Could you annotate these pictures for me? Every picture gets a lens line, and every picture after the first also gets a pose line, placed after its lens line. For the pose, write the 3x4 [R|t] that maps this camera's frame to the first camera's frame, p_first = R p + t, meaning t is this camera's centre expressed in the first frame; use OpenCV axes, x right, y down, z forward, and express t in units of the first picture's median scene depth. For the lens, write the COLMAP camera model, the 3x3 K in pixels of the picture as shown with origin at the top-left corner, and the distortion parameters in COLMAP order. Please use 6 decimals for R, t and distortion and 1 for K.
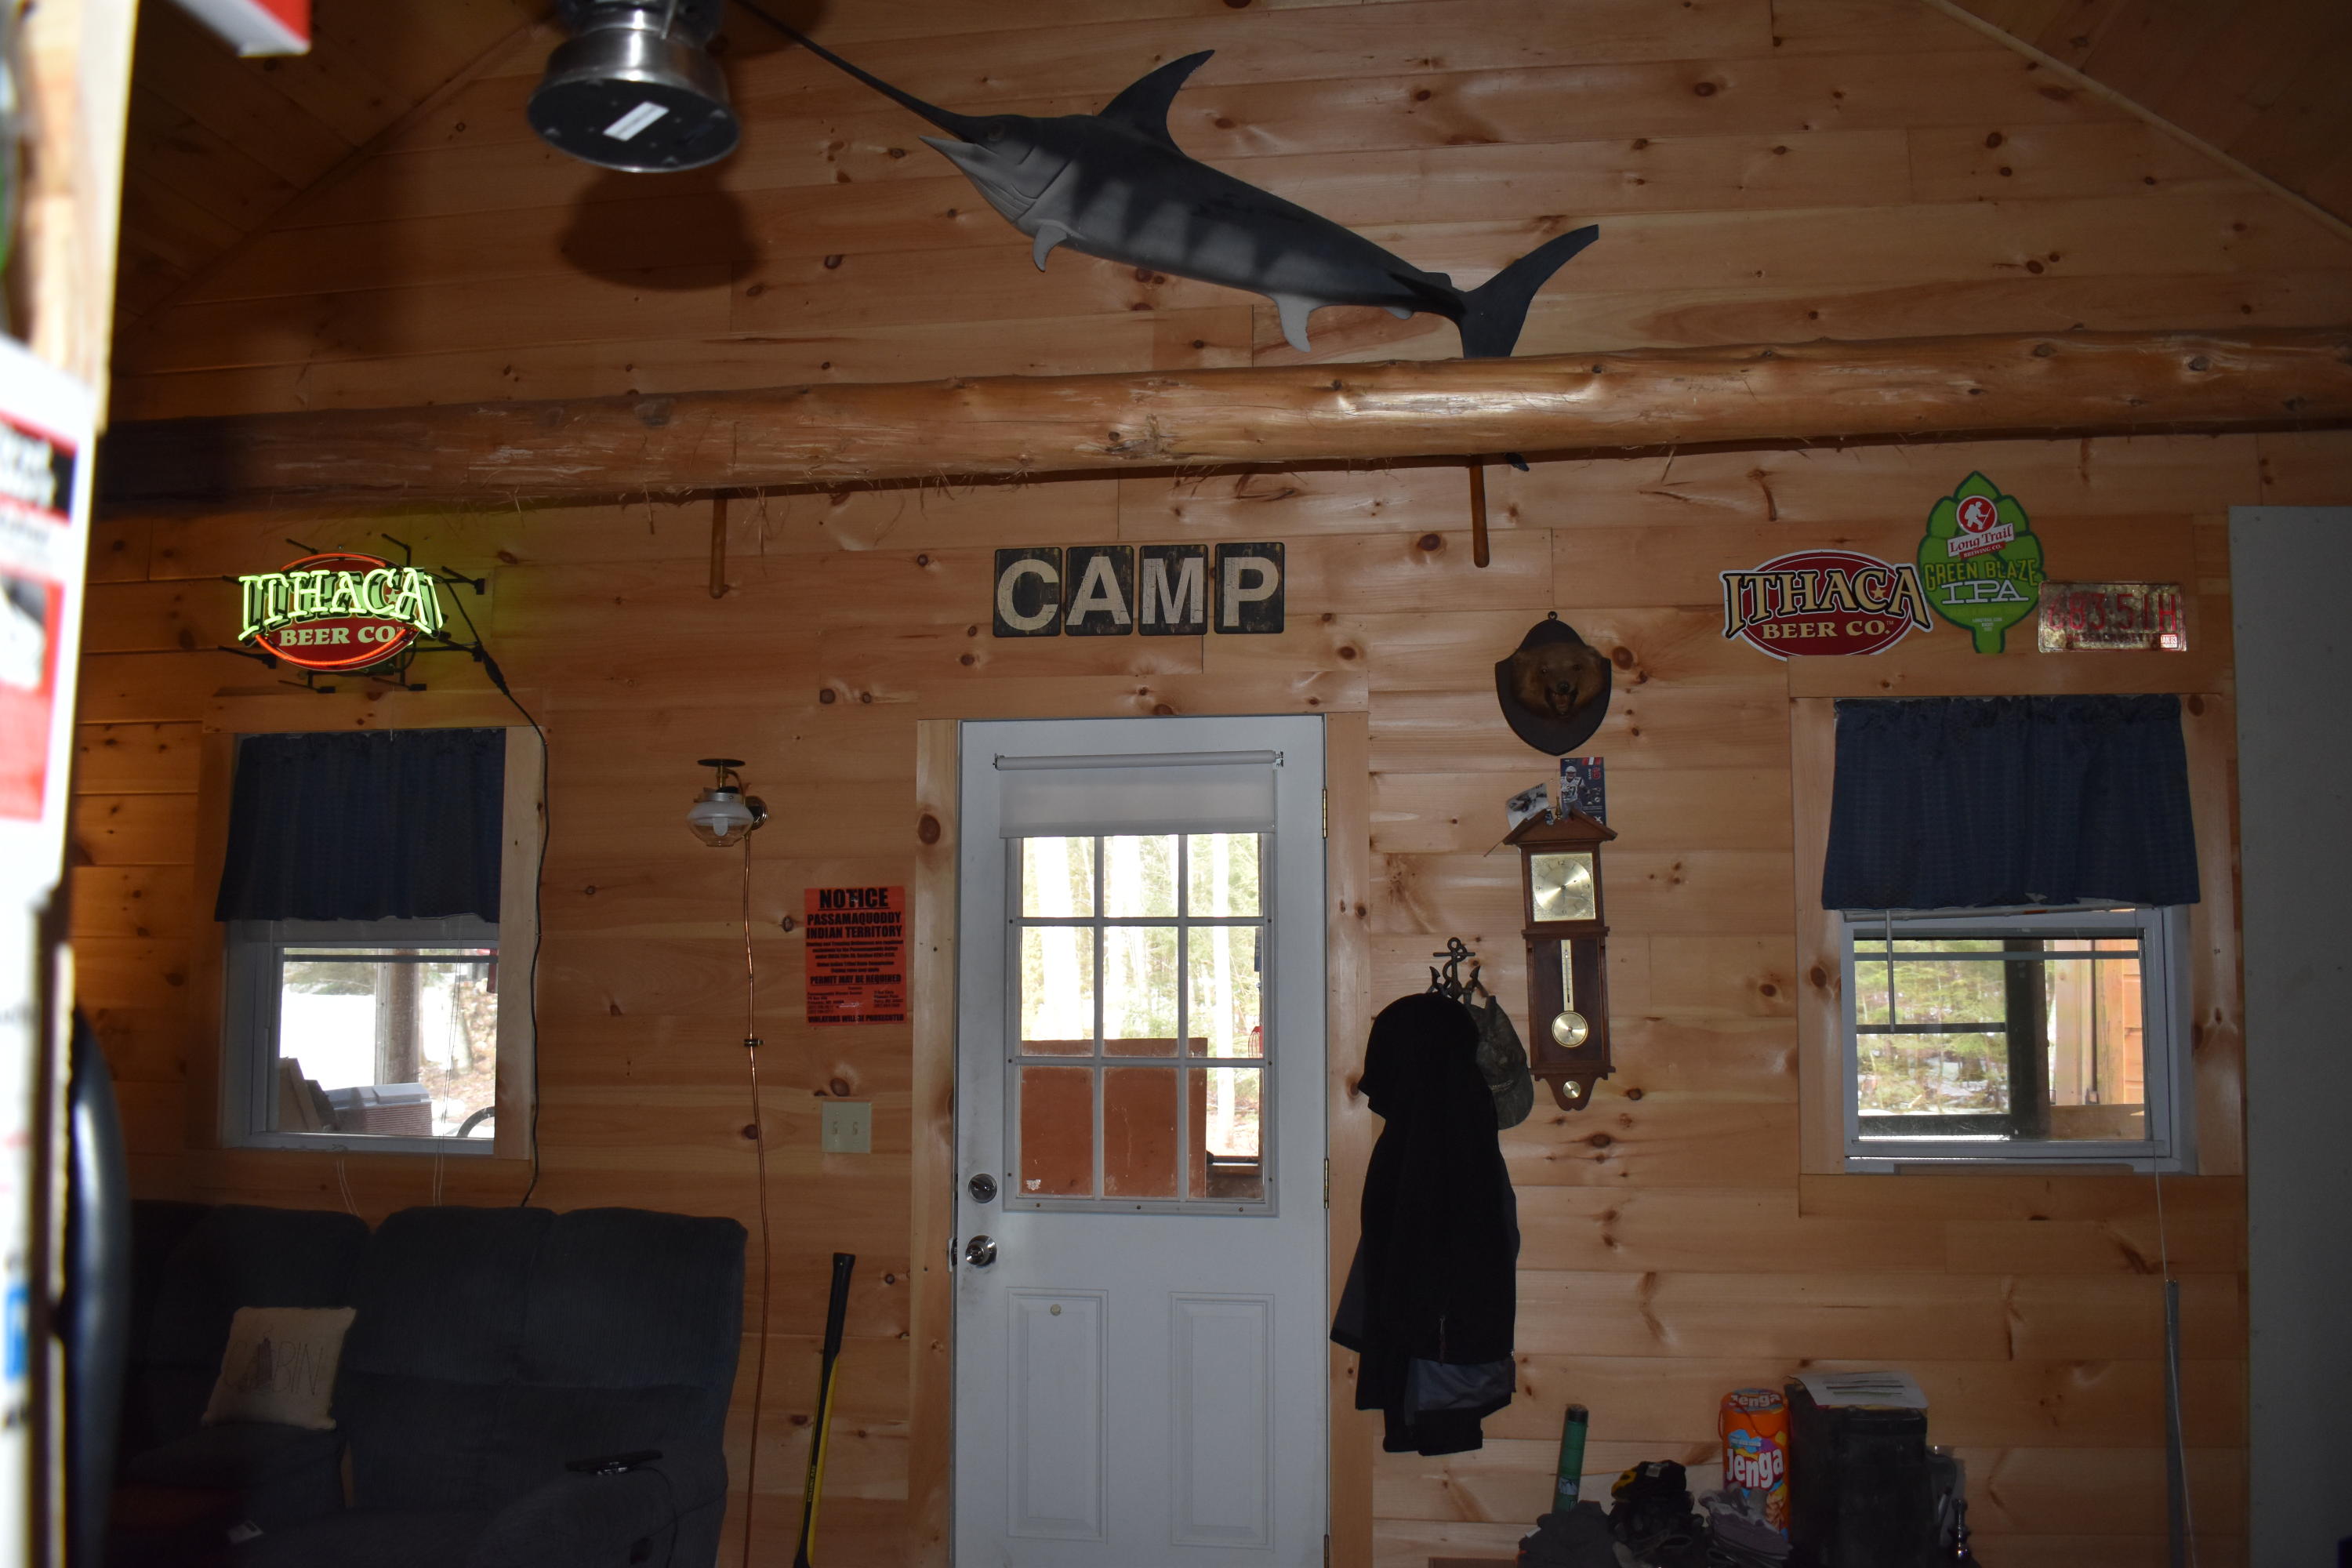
lens RADIAL K [[1833.3, 0, 1168.8], [0, 1833.3, 776.3], [0, 0, 1]] dist [-0.092094, 0.010528]
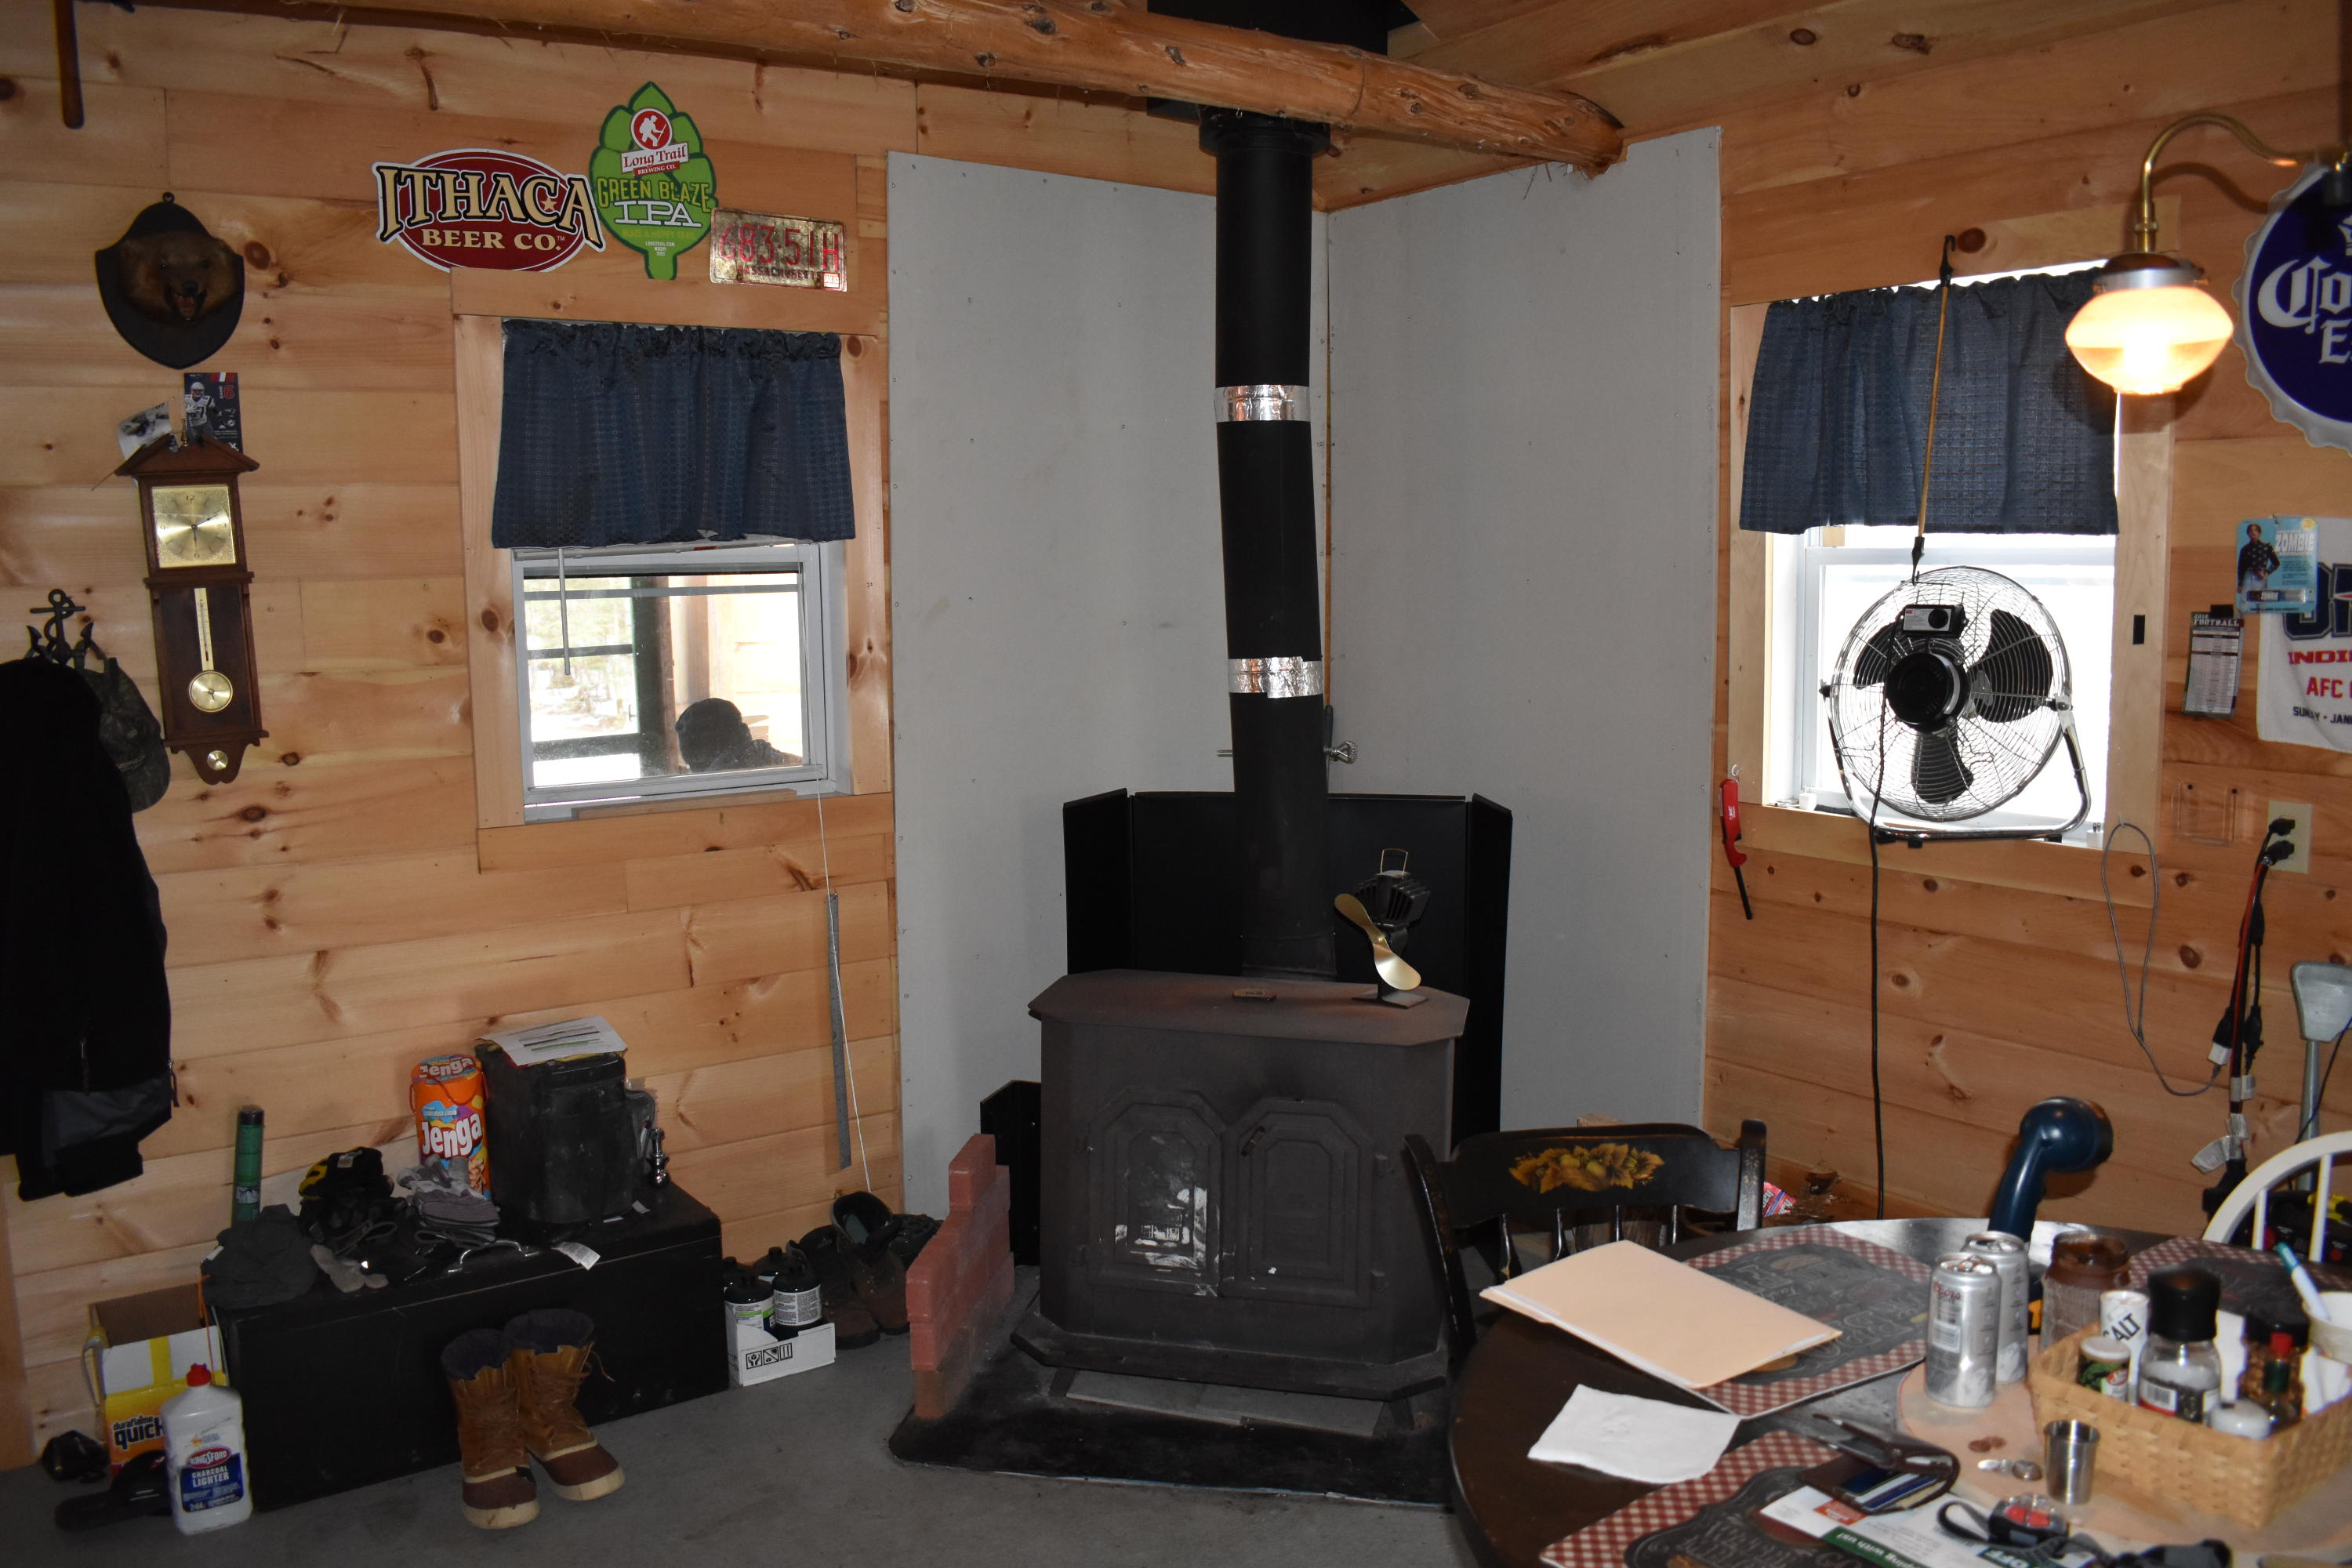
lens RADIAL K [[1833.3, 0, 1160.8], [0, 1833.3, 772.6], [0, 0, 1]] dist [-0.092094, 0.010528]
pose [[0.734211, -0.095060, 0.672233, -0.022657], [-0.050818, 0.979677, 0.194038, -0.011041], [-0.677017, -0.176626, 0.714459, 0.079967]]
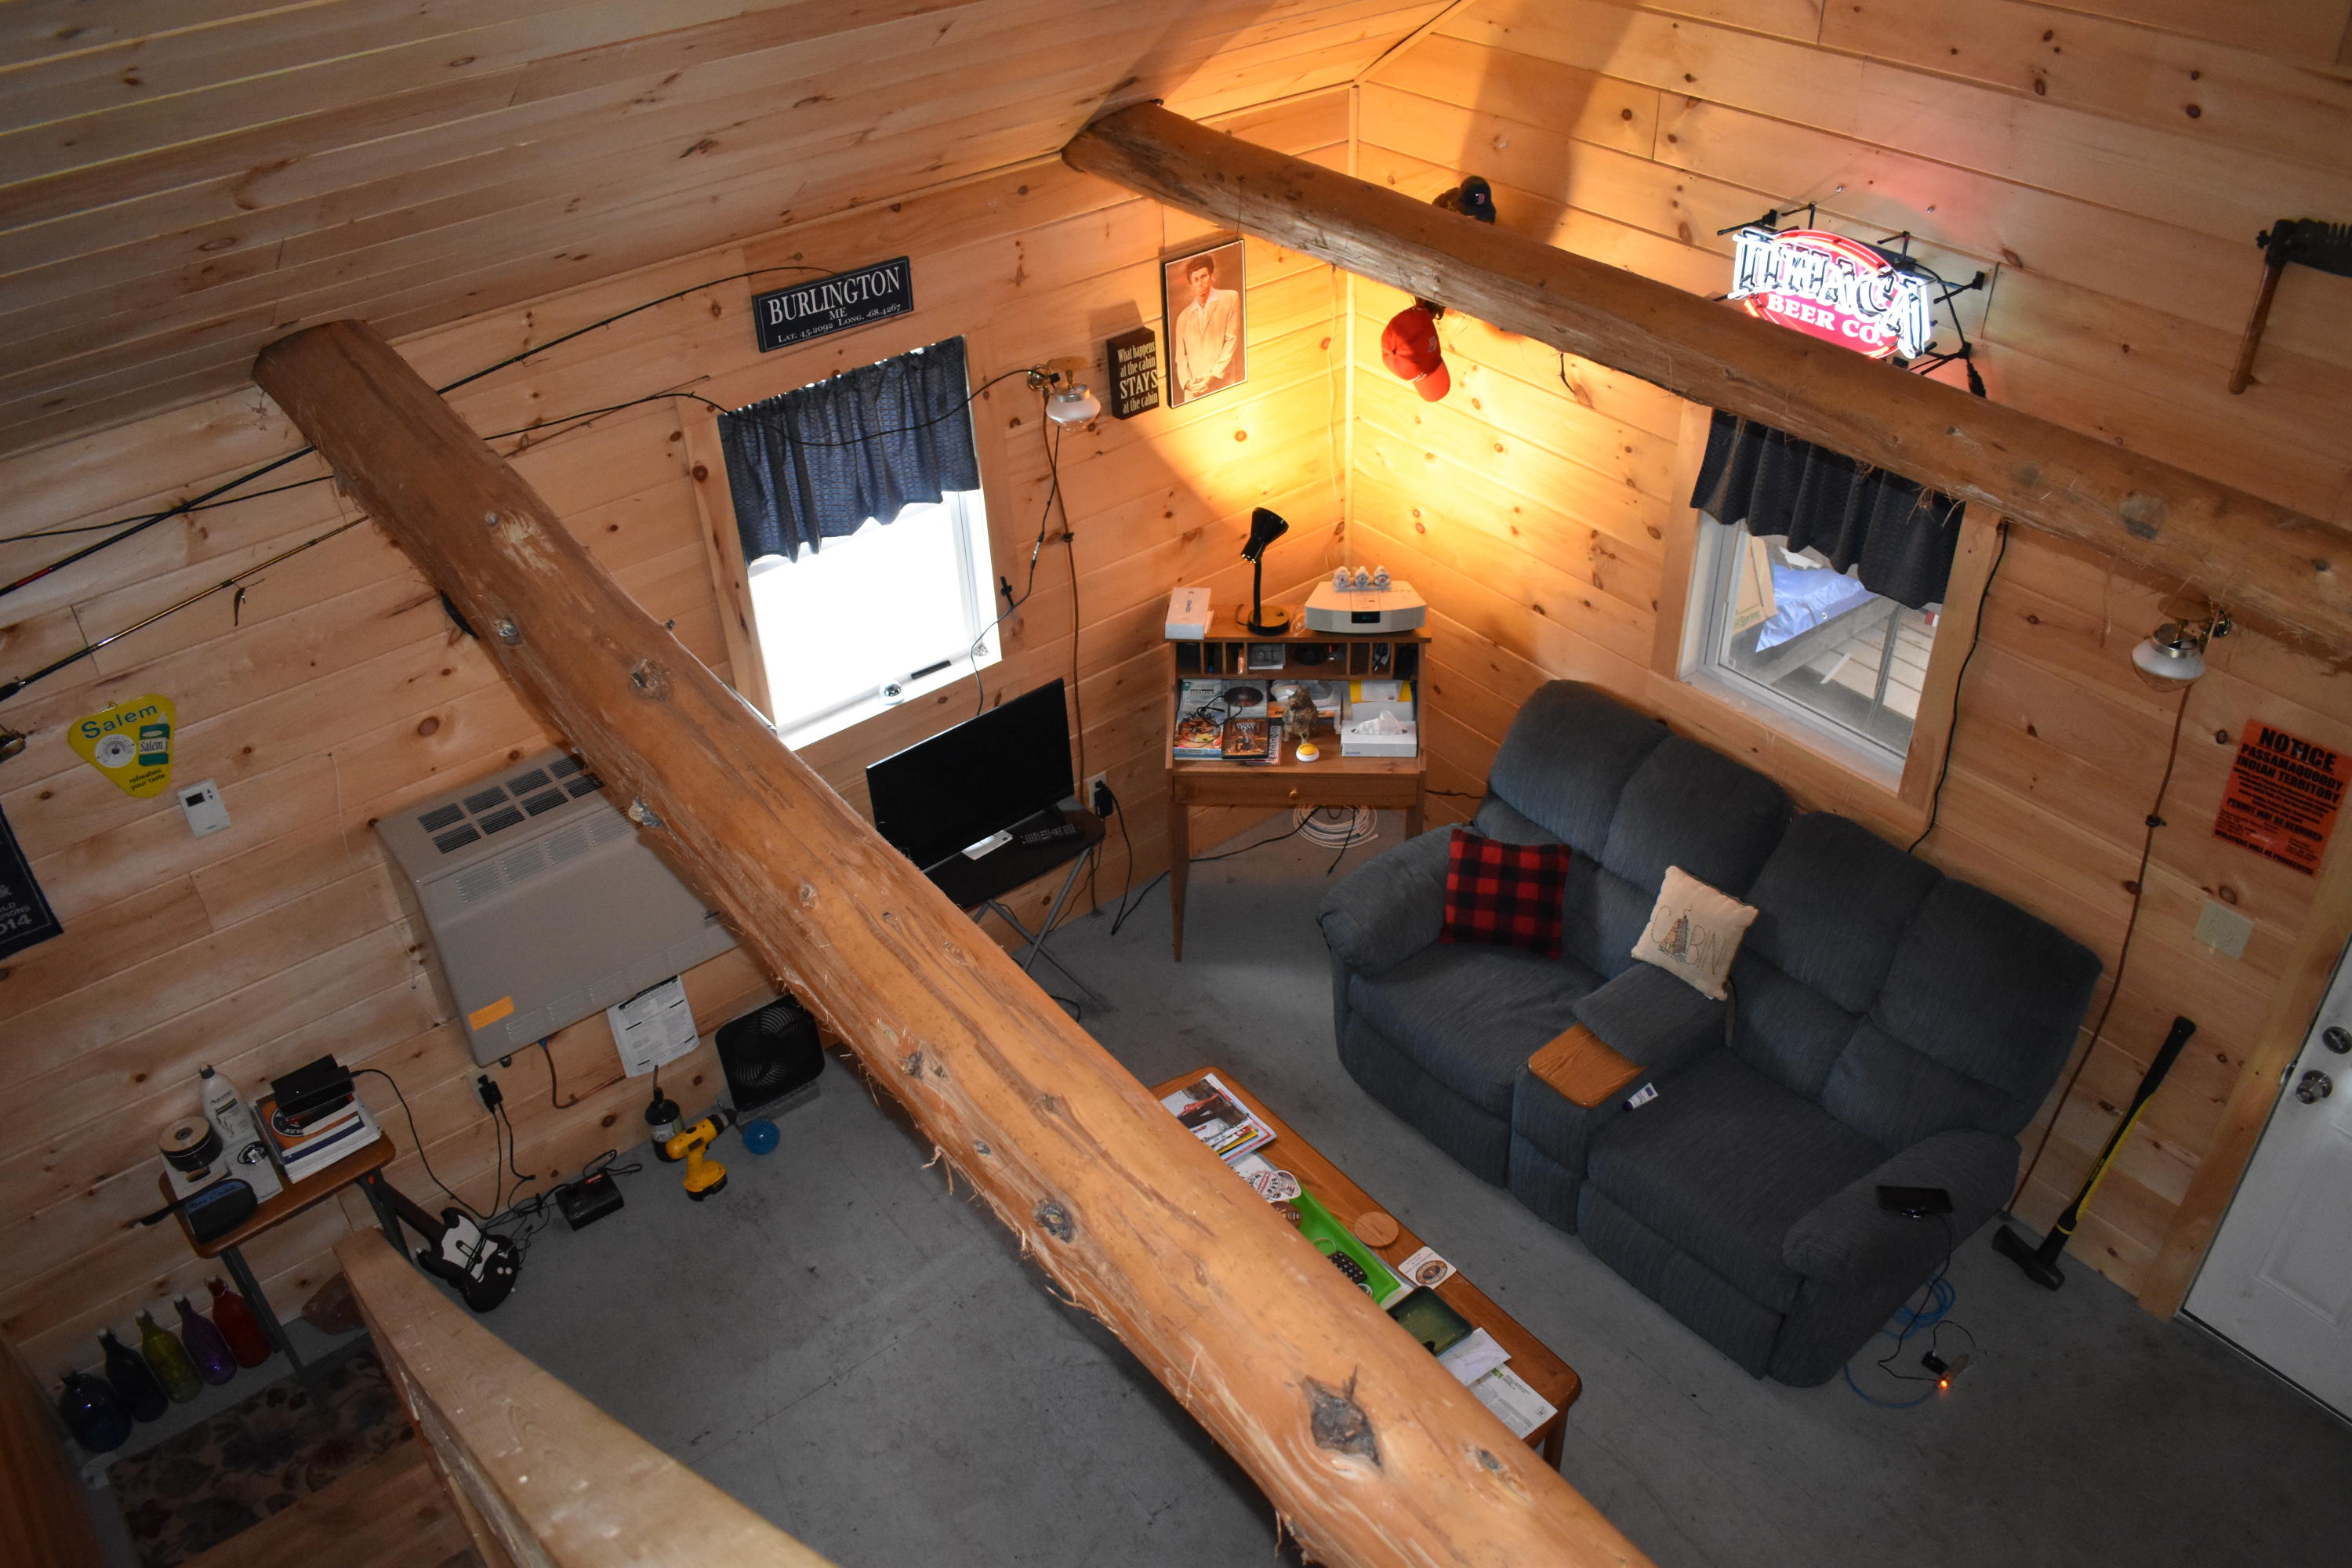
lens RADIAL K [[1833.3, 0, 1162.7], [0, 1833.3, 789.5], [0, 0, 1]] dist [-0.092094, 0.010528]
pose [[0.720144, 0.382085, -0.579141, -0.062665], [0.107465, 0.763210, 0.637152, -0.597304], [0.685452, -0.521078, 0.508560, 0.135960]]
